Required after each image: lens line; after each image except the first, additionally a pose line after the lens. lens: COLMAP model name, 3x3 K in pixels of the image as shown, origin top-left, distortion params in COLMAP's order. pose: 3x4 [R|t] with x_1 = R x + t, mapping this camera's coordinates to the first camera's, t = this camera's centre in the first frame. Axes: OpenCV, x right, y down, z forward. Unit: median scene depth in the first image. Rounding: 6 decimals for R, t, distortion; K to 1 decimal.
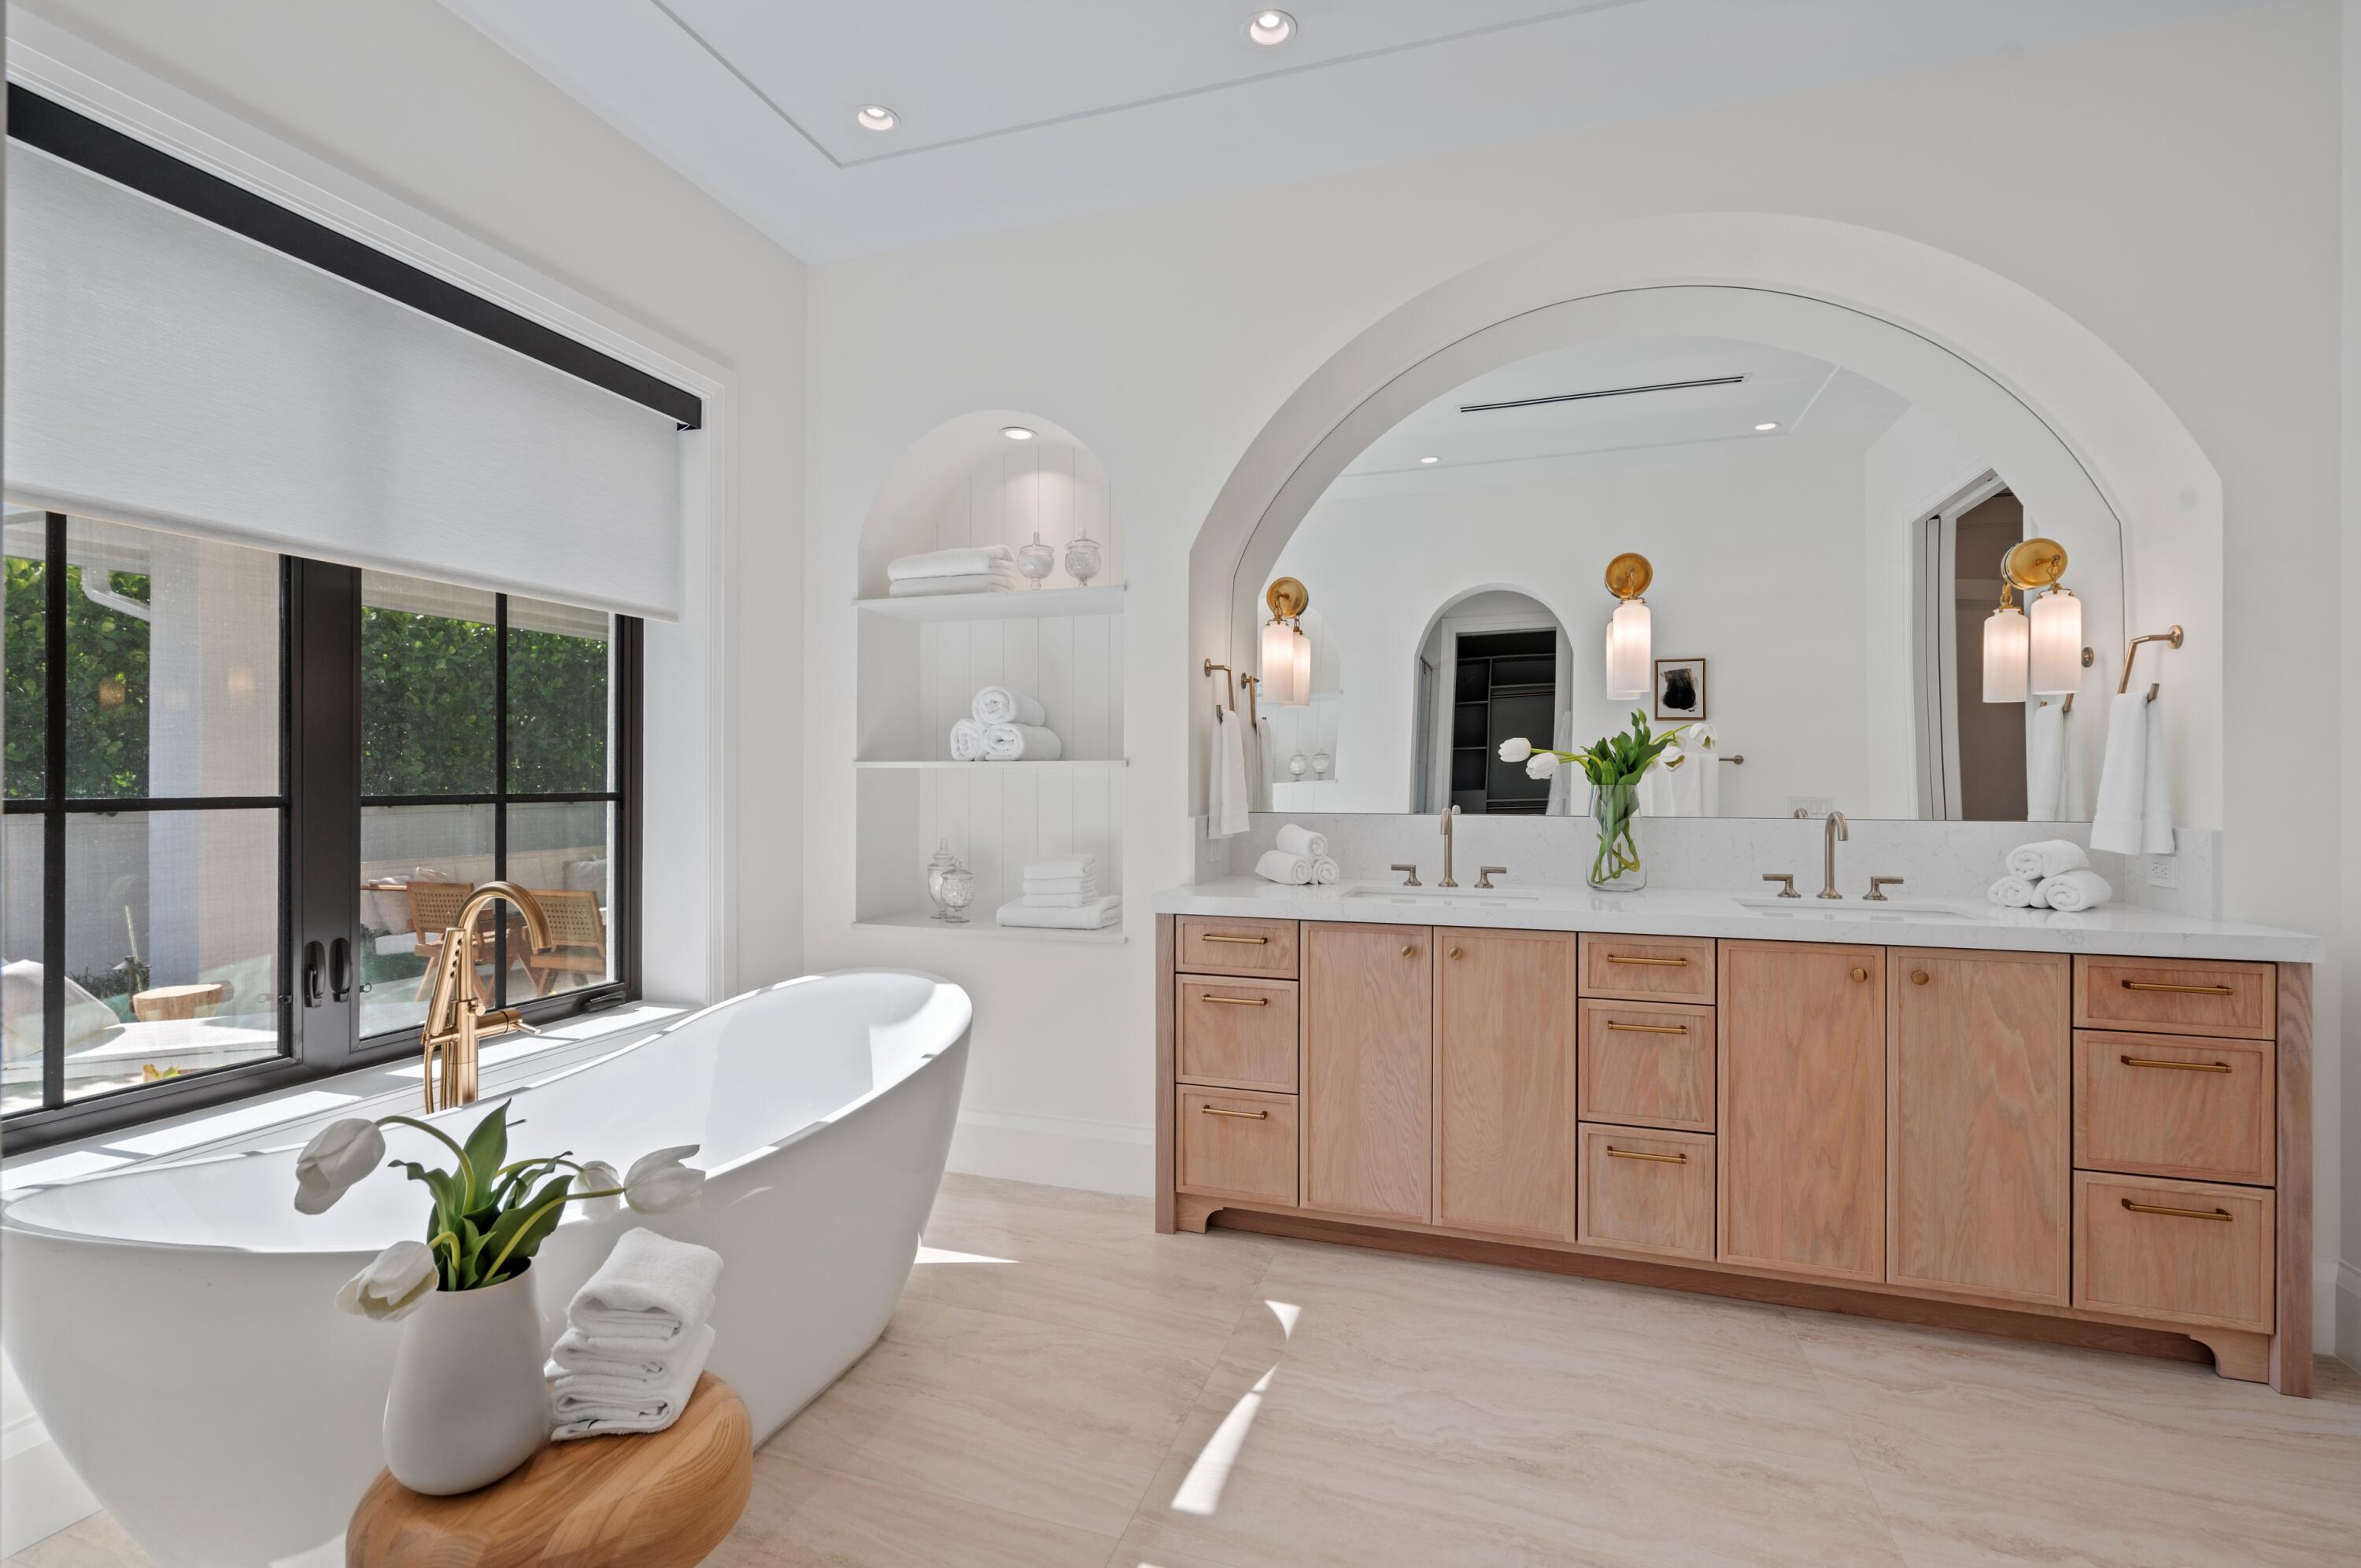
lens RADIAL K [[1065.9, 0, 1181.2], [0, 1065.9, 780.5], [0, 0, 1]] dist [-0.001581, -0.000427]
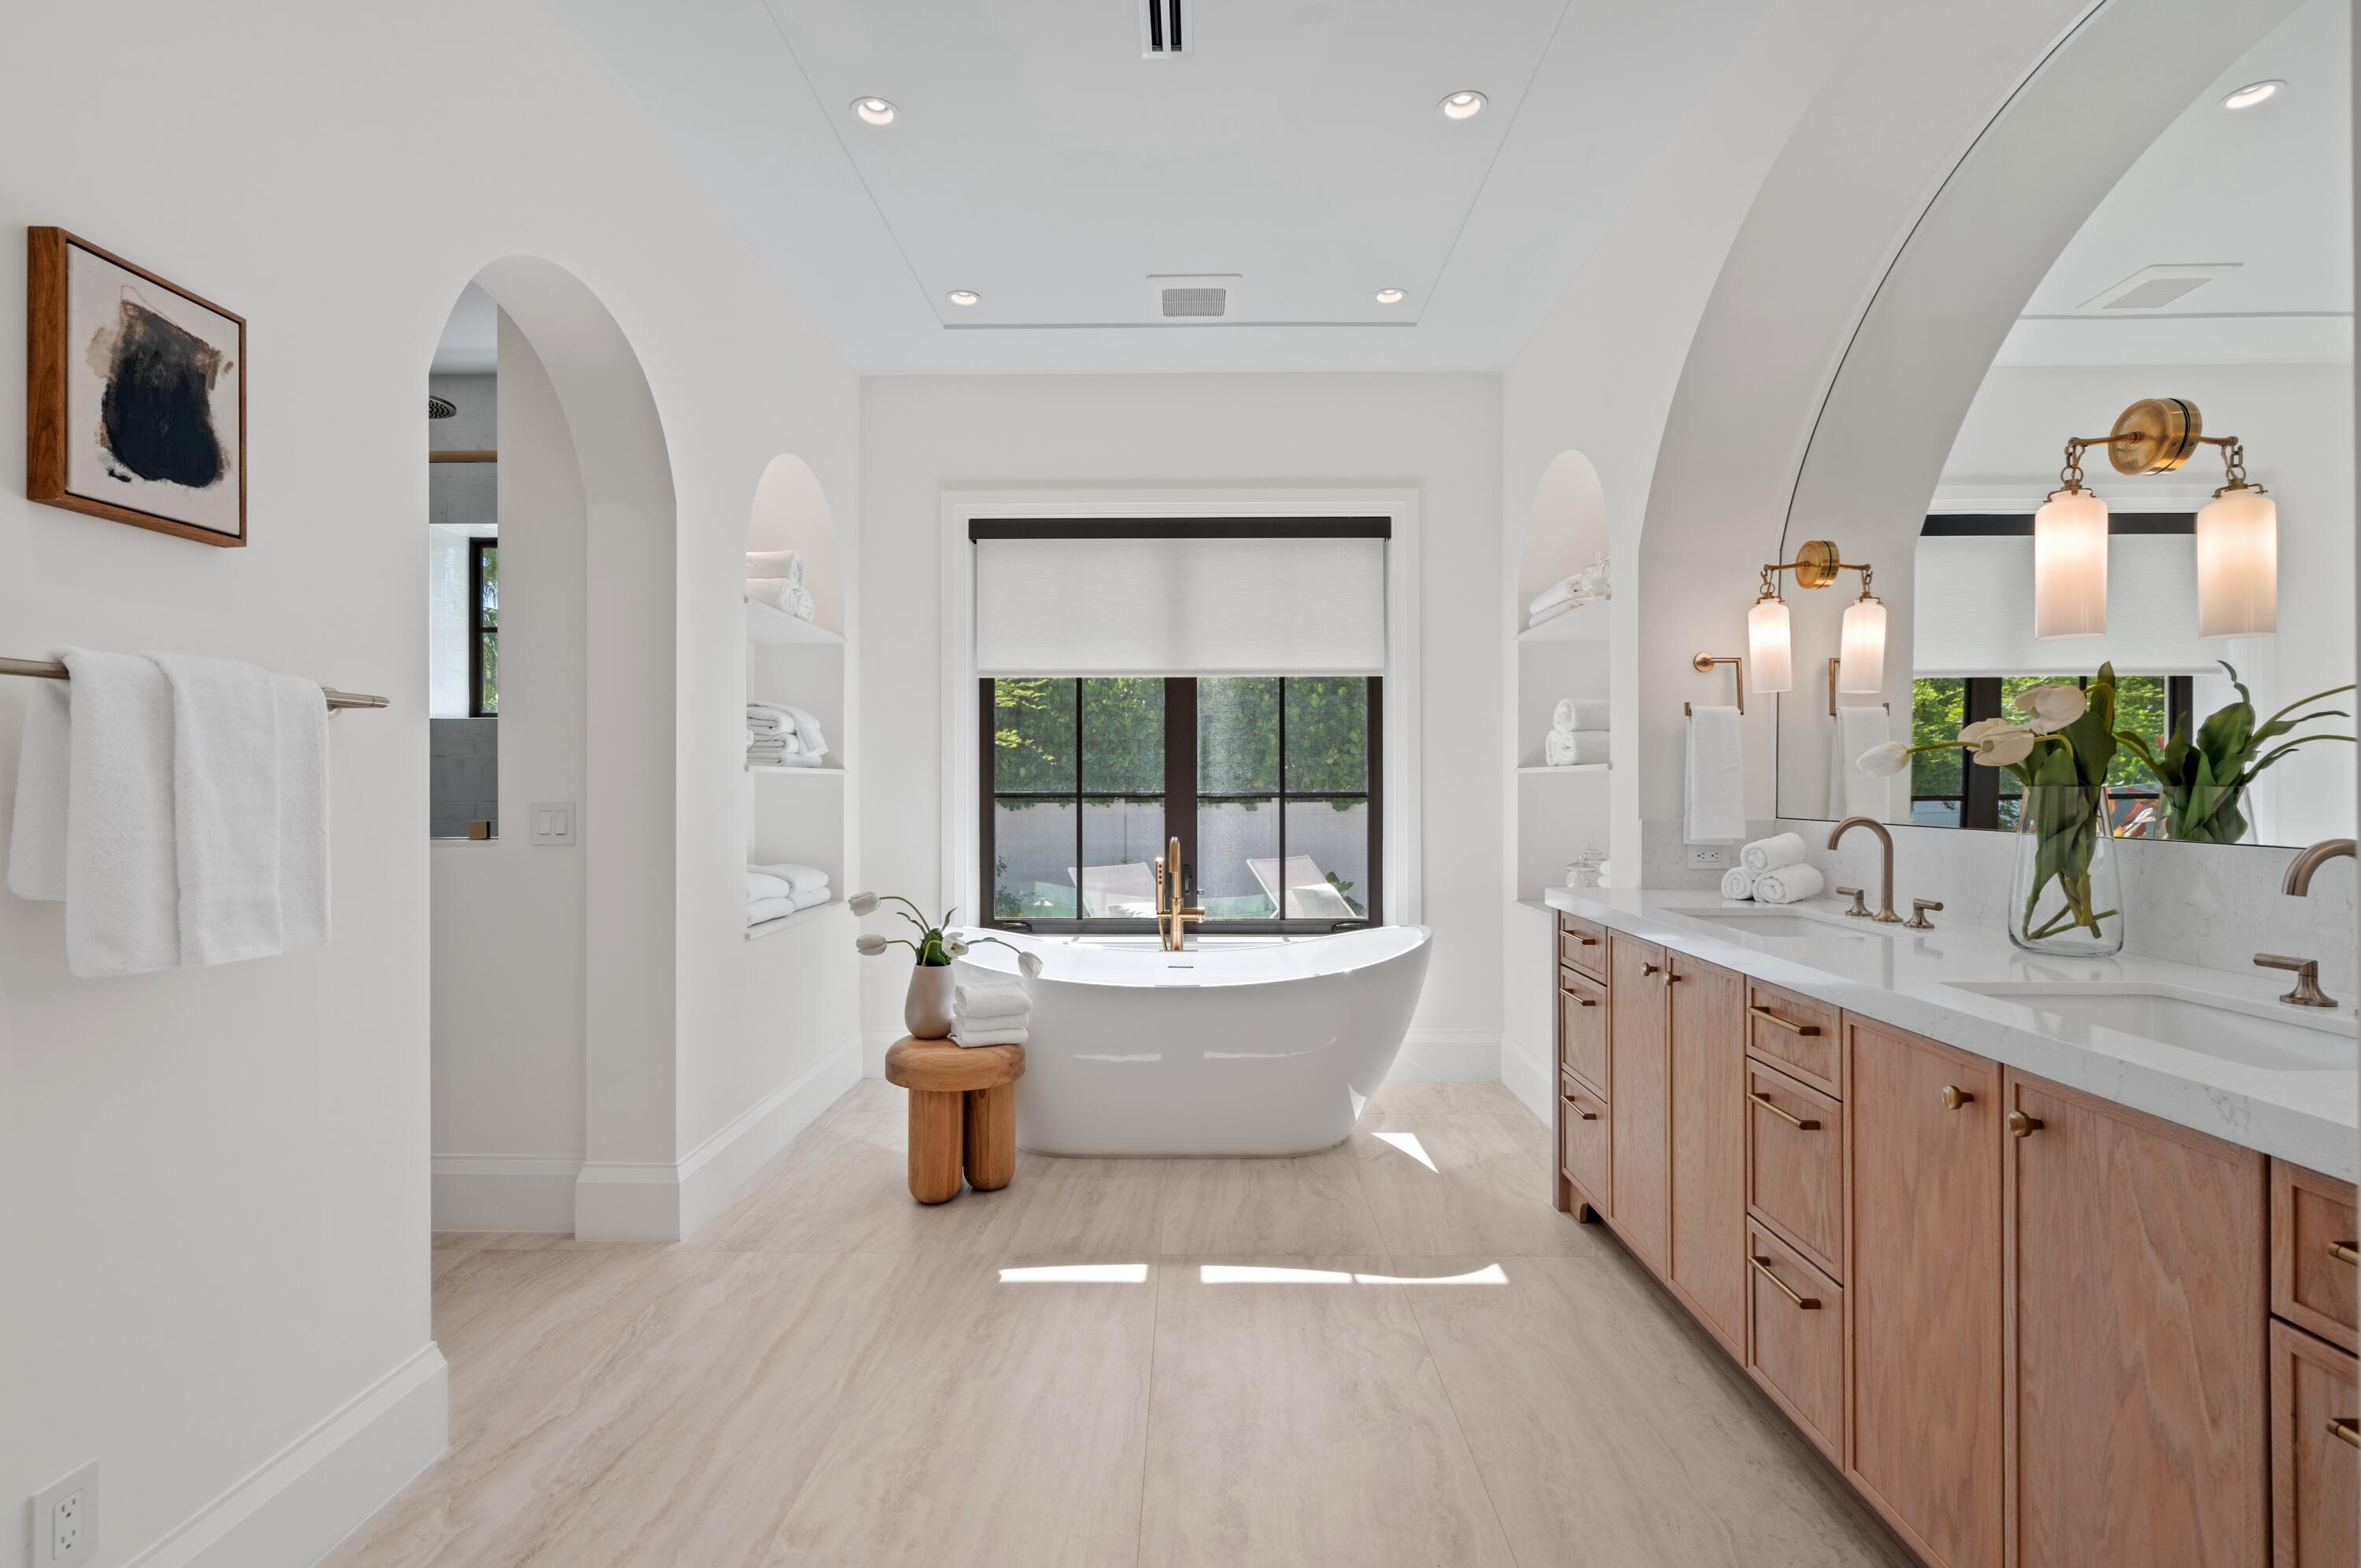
lens RADIAL K [[1065.0, 0, 1180.5], [0, 1065.0, 784.0], [0, 0, 1]] dist [0.000945, 0.000157]
pose [[0.302272, -0.003656, -0.953215, 1.080788], [0.001553, 0.999993, -0.003343, 0.004613], [0.953220, -0.000470, 0.302276, 0.392765]]
